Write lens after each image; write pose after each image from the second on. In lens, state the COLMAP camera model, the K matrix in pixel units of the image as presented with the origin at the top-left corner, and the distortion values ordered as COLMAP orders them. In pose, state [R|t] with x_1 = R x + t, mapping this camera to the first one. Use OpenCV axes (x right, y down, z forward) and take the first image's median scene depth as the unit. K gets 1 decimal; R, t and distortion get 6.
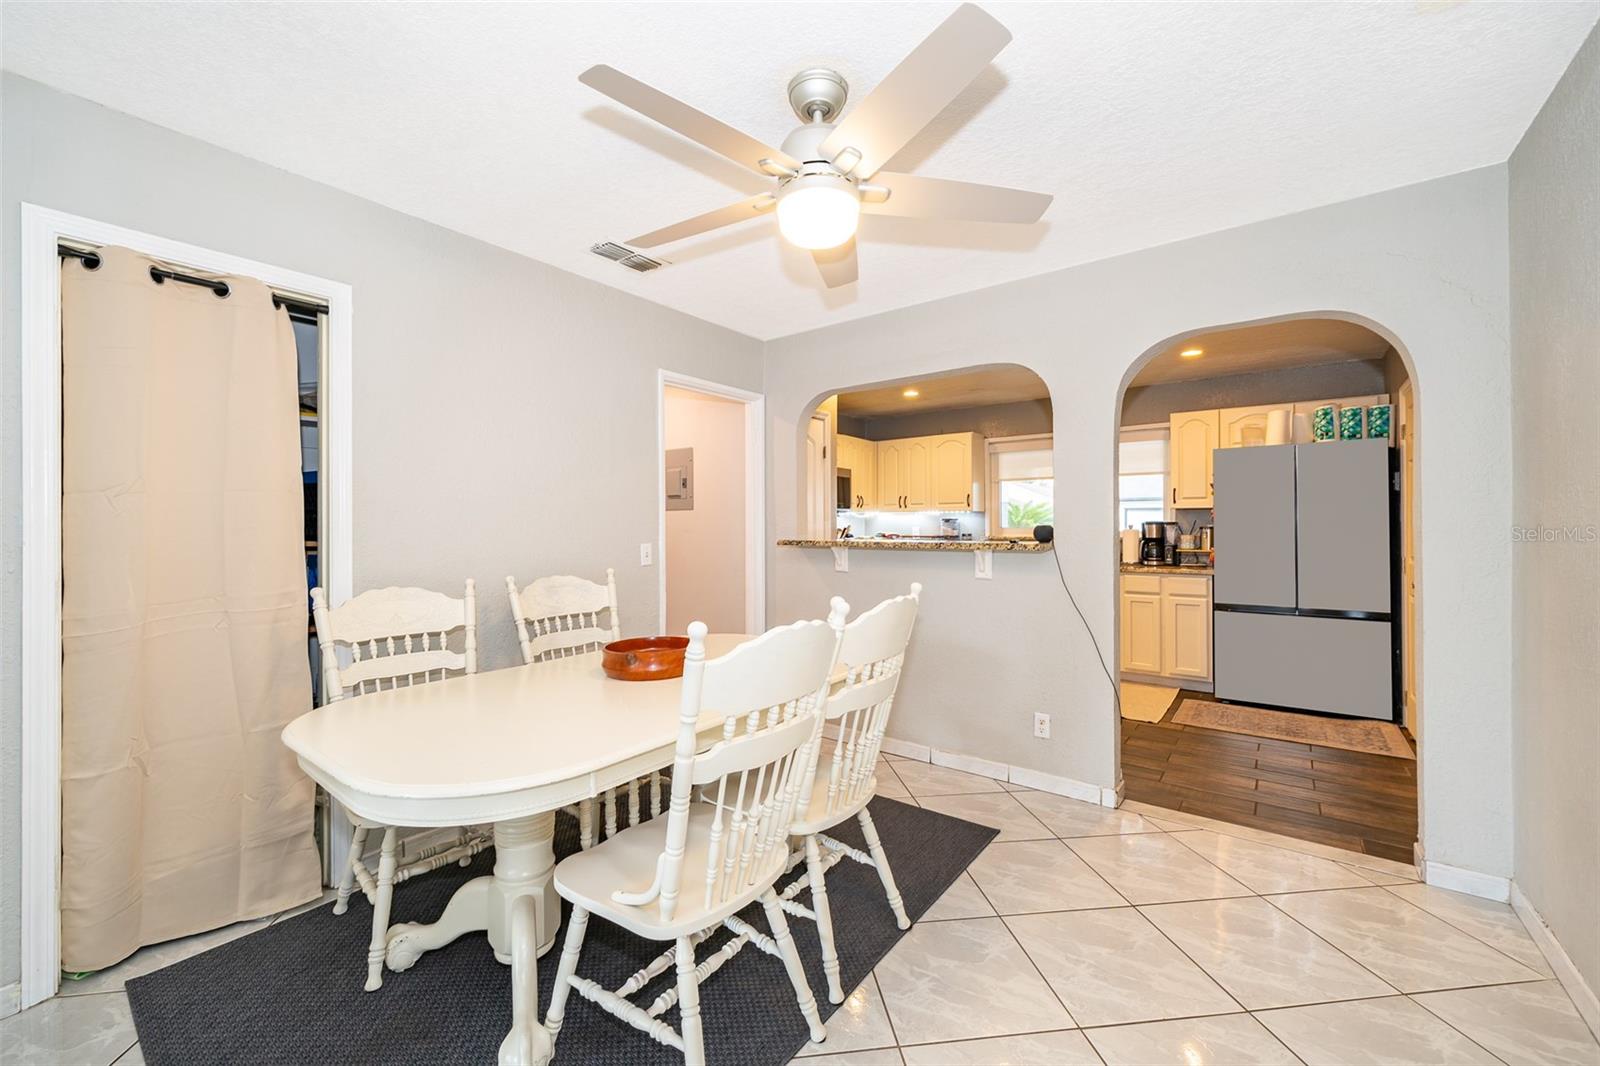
lens RADIAL K [[633.4, 0, 806.4], [0, 633.4, 531.5], [0, 0, 1]] dist [-0.002297, -0.000195]
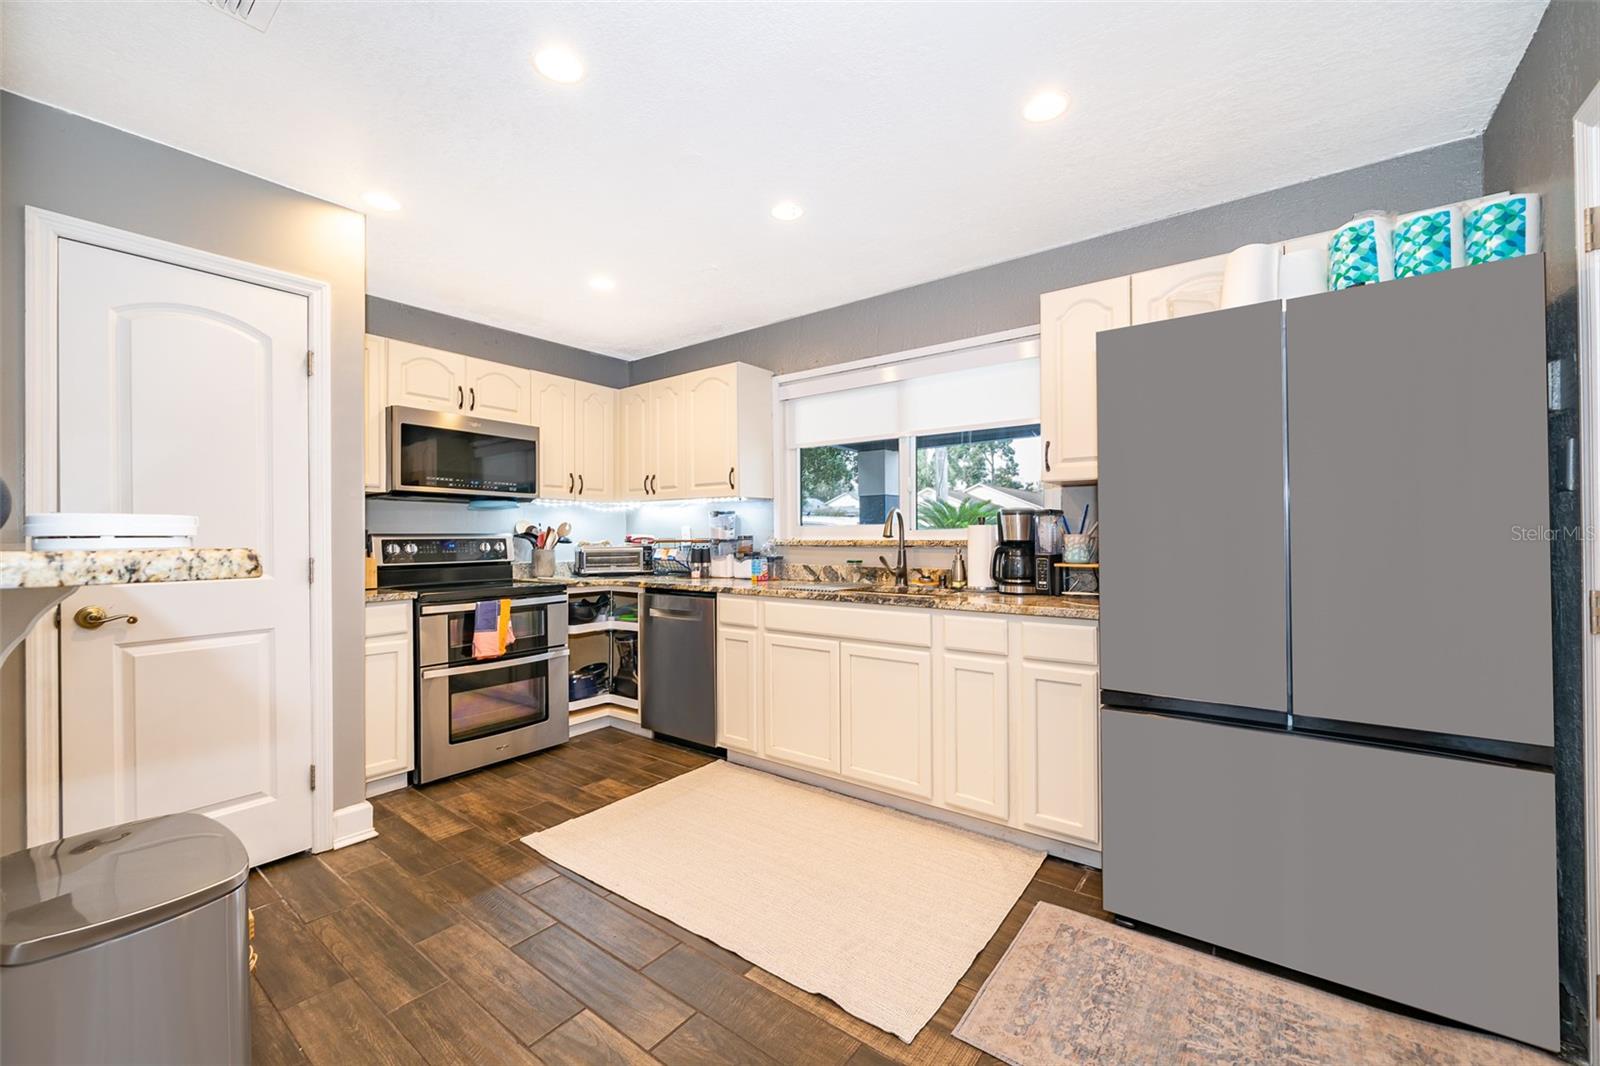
lens RADIAL K [[645.0, 0, 802.7], [0, 645.0, 538.7], [0, 0, 1]] dist [0.000033, 0.000038]
pose [[0.999989, -0.003272, 0.003372, 0.387764], [0.003274, 0.999994, -0.000626, 0.008800], [-0.003369, 0.000637, 0.999994, 0.493072]]
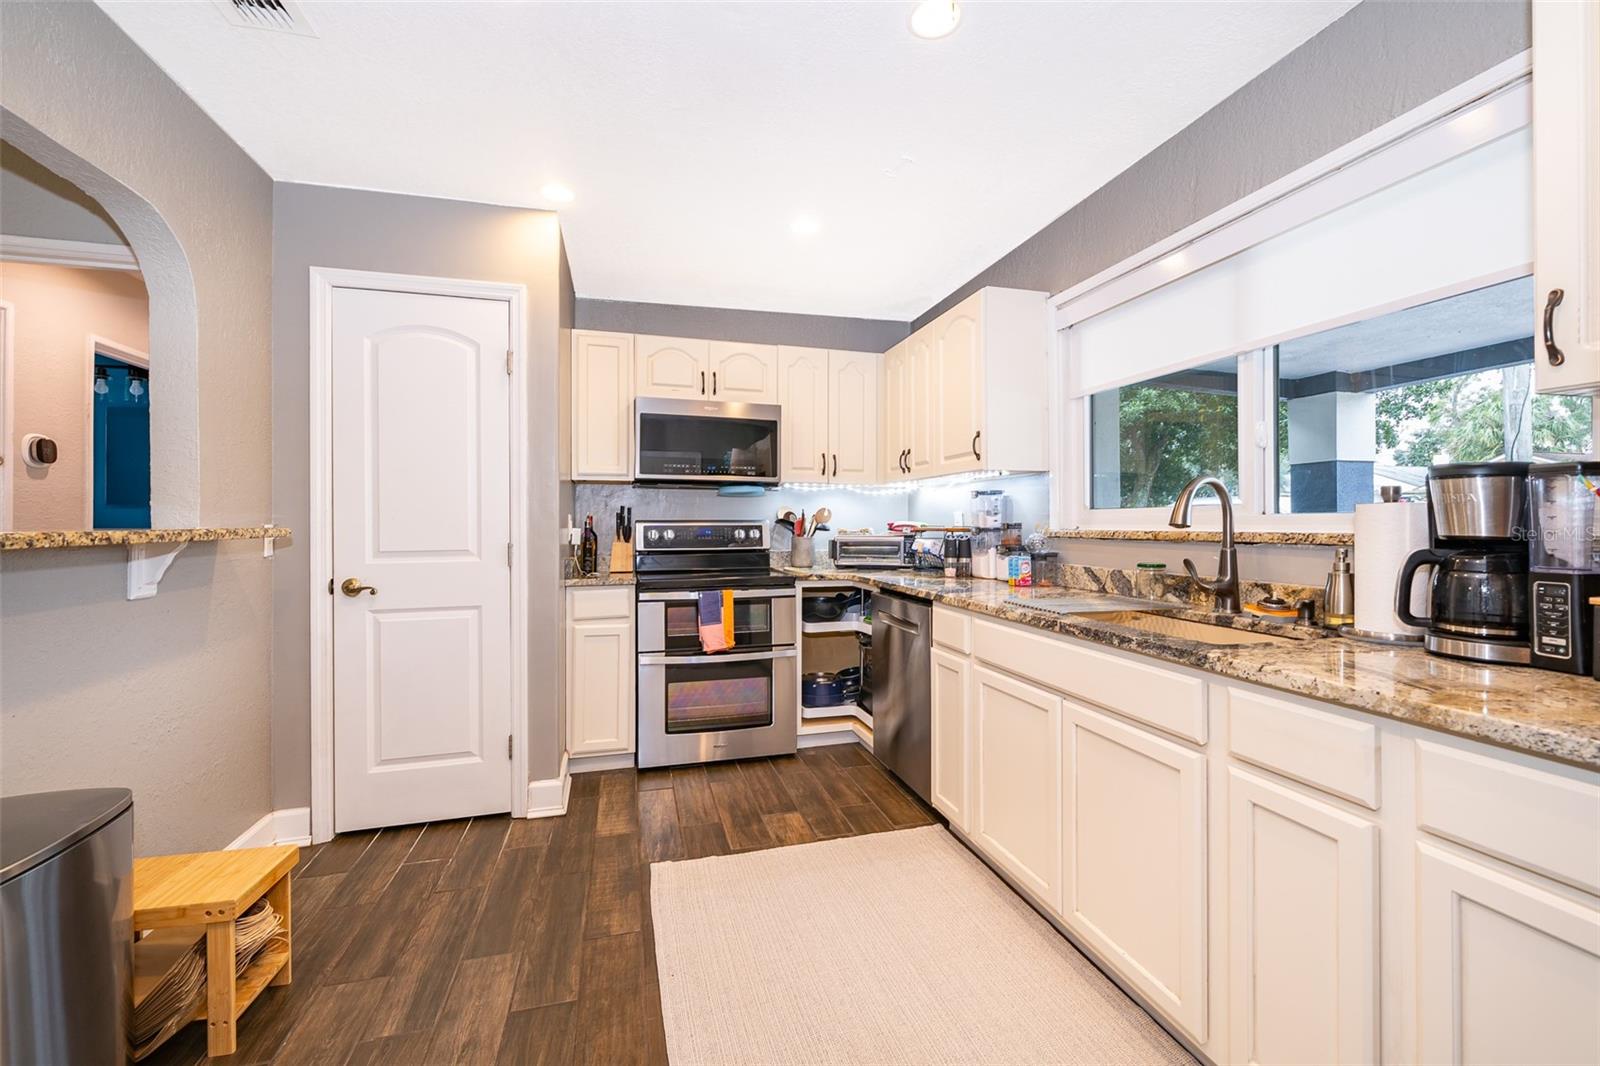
lens RADIAL K [[648.1, 0, 792.9], [0, 648.1, 524.3], [0, 0, 1]] dist [-0.001467, -0.000196]
pose [[0.793155, 0.001044, -0.609019, 0.517746], [-0.002678, 0.999995, -0.001774, 0.007095], [0.609014, 0.003038, 0.793153, 0.697047]]
